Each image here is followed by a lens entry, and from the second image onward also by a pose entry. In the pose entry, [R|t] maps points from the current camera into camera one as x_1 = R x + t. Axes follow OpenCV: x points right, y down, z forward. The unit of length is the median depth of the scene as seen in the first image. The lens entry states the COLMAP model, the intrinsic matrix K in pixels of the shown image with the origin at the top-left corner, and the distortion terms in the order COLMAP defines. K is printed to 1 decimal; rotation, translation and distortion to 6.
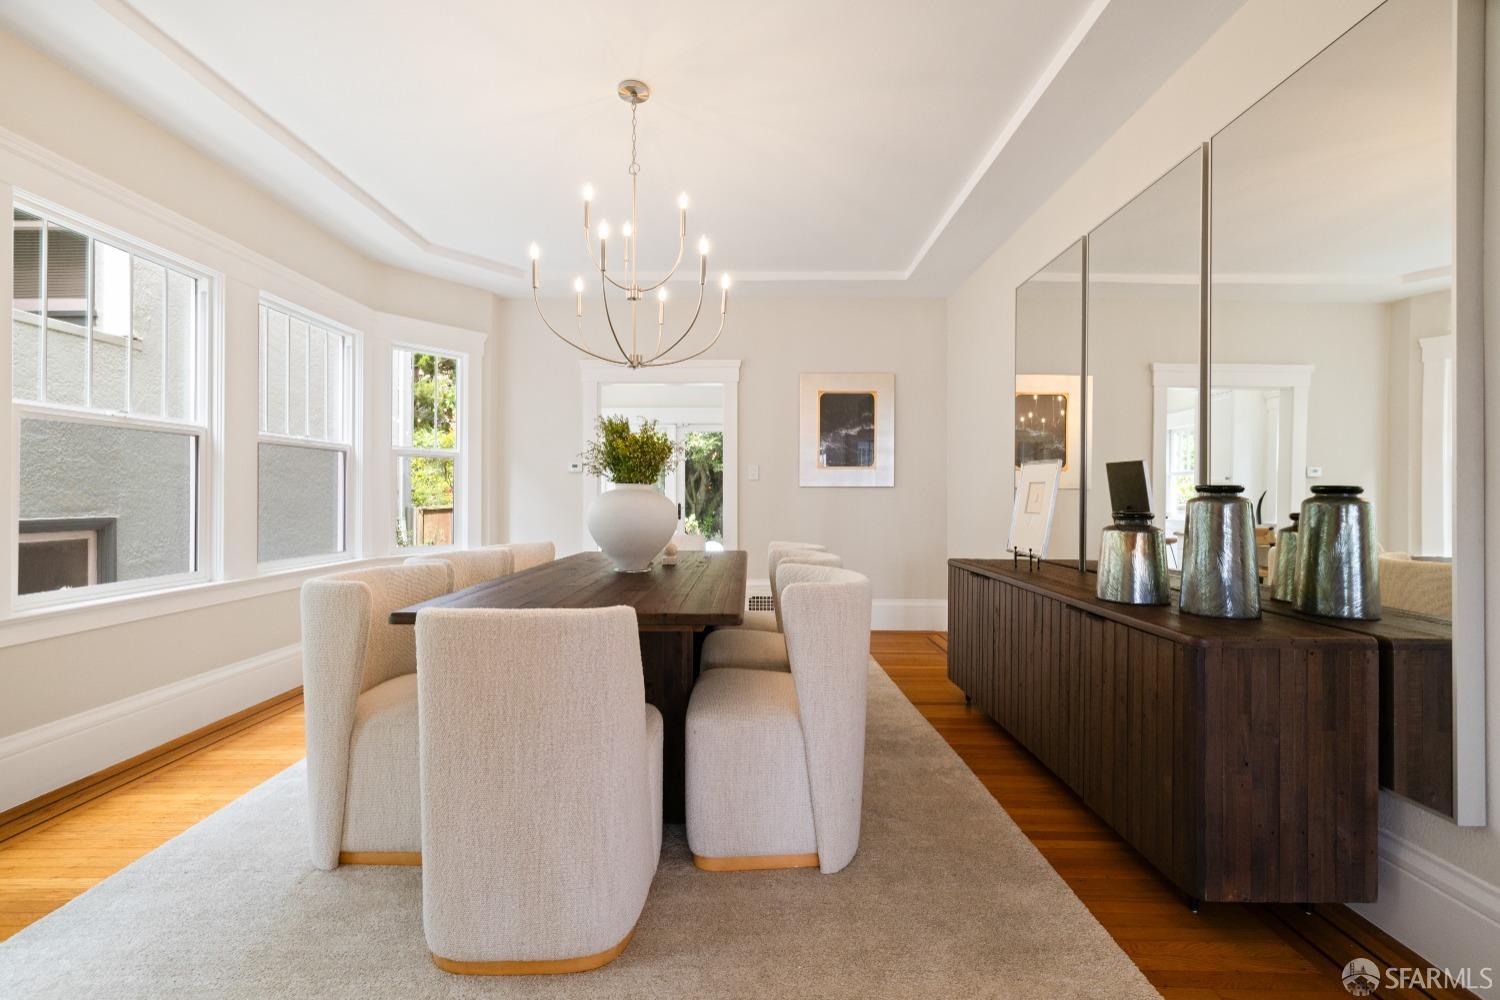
lens RADIAL K [[647.0, 0, 747.8], [0, 647.0, 496.0], [0, 0, 1]] dist [0.006161, -0.000024]
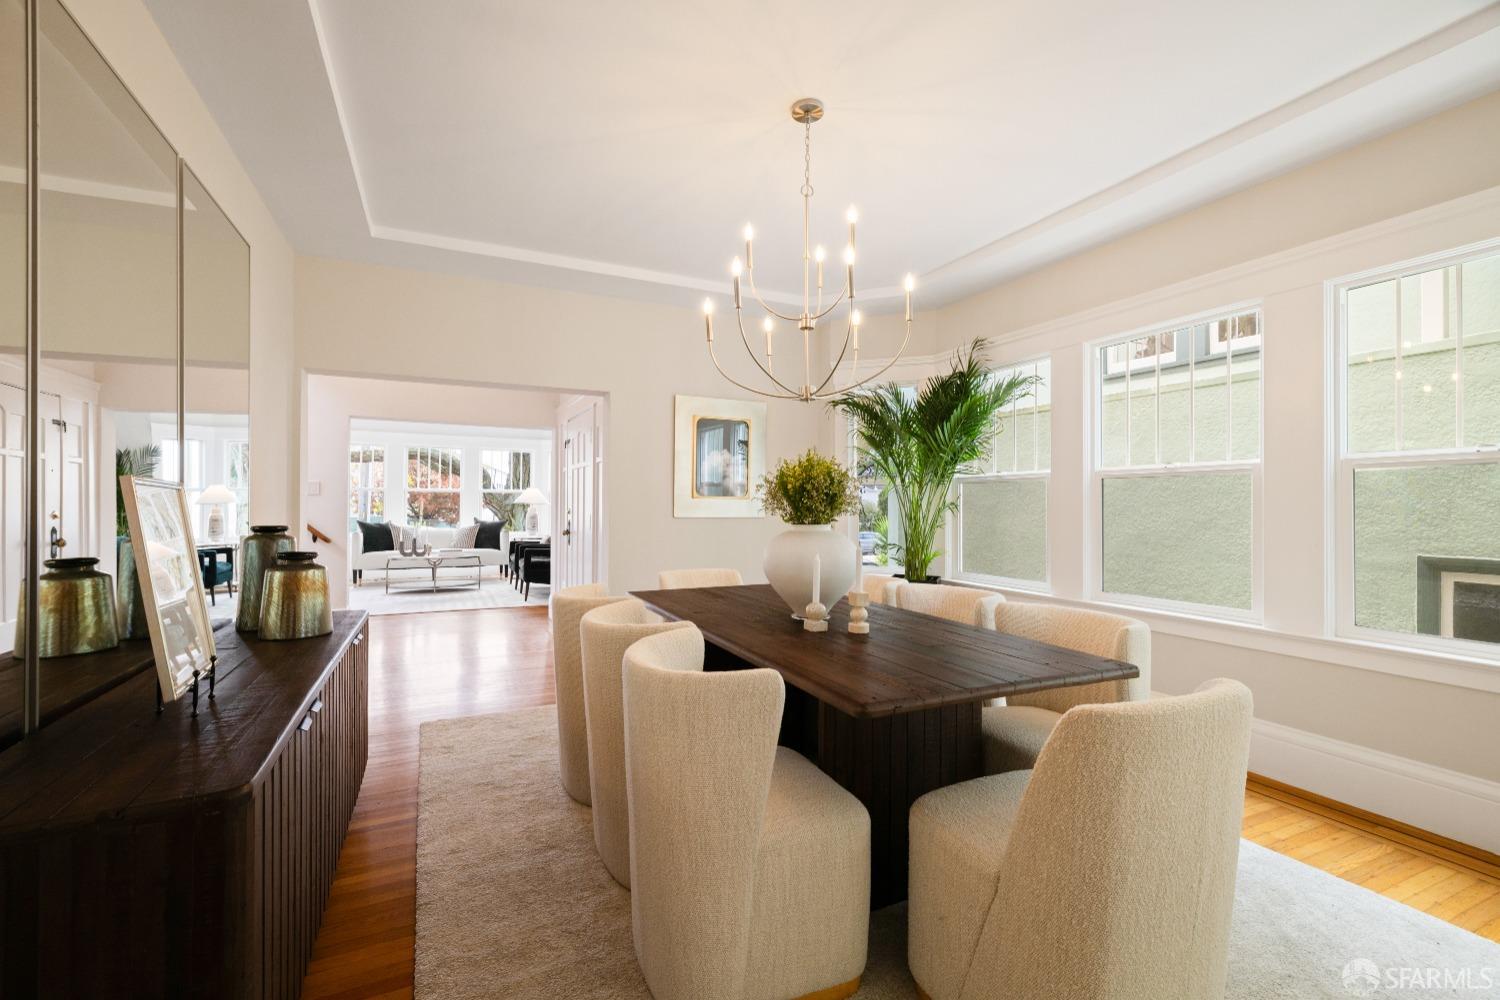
lens RADIAL K [[635.6, 0, 727.8], [0, 635.6, 503.8], [0, 0, 1]] dist [0.009584, 0.000286]
pose [[-0.909925, -0.008154, -0.414692, 0.331949], [-0.006483, 0.999964, -0.005437, -0.042045], [0.414722, -0.002259, -0.909945, 1.896030]]
